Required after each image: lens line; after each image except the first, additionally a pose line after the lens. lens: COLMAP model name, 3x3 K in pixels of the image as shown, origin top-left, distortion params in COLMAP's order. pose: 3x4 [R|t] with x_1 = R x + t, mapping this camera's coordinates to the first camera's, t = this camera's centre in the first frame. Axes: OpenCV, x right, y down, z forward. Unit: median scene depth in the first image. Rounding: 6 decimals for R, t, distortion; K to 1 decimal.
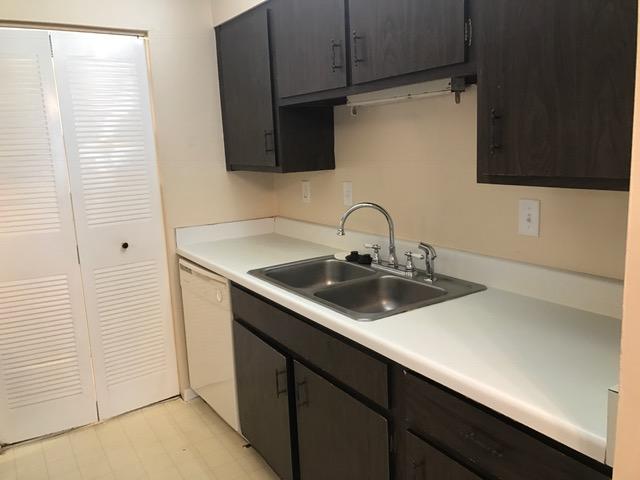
lens RADIAL K [[520.8, 0, 320.0], [0, 520.8, 240.0], [0, 0, 1]] dist [0.001255, 0.000094]
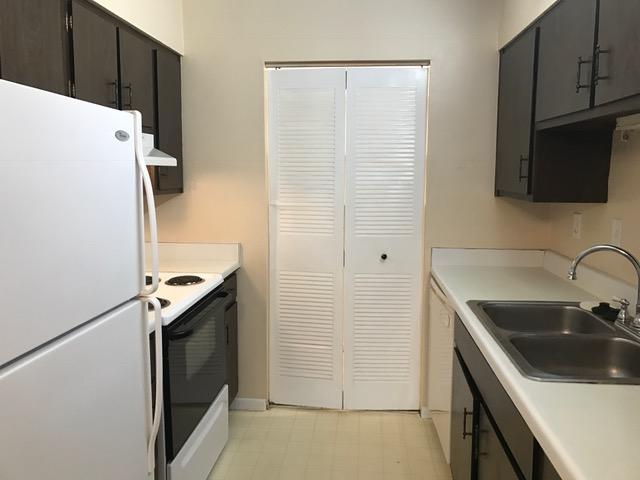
lens RADIAL K [[521.9, 0, 319.6], [0, 521.9, 232.5], [0, 0, 1]] dist [0.005705, -0.003499]
pose [[0.788152, 0.116364, -0.604381, 0.181058], [-0.147006, 0.989135, -0.001263, -0.019296], [0.597667, 0.089843, 0.796695, 0.049279]]
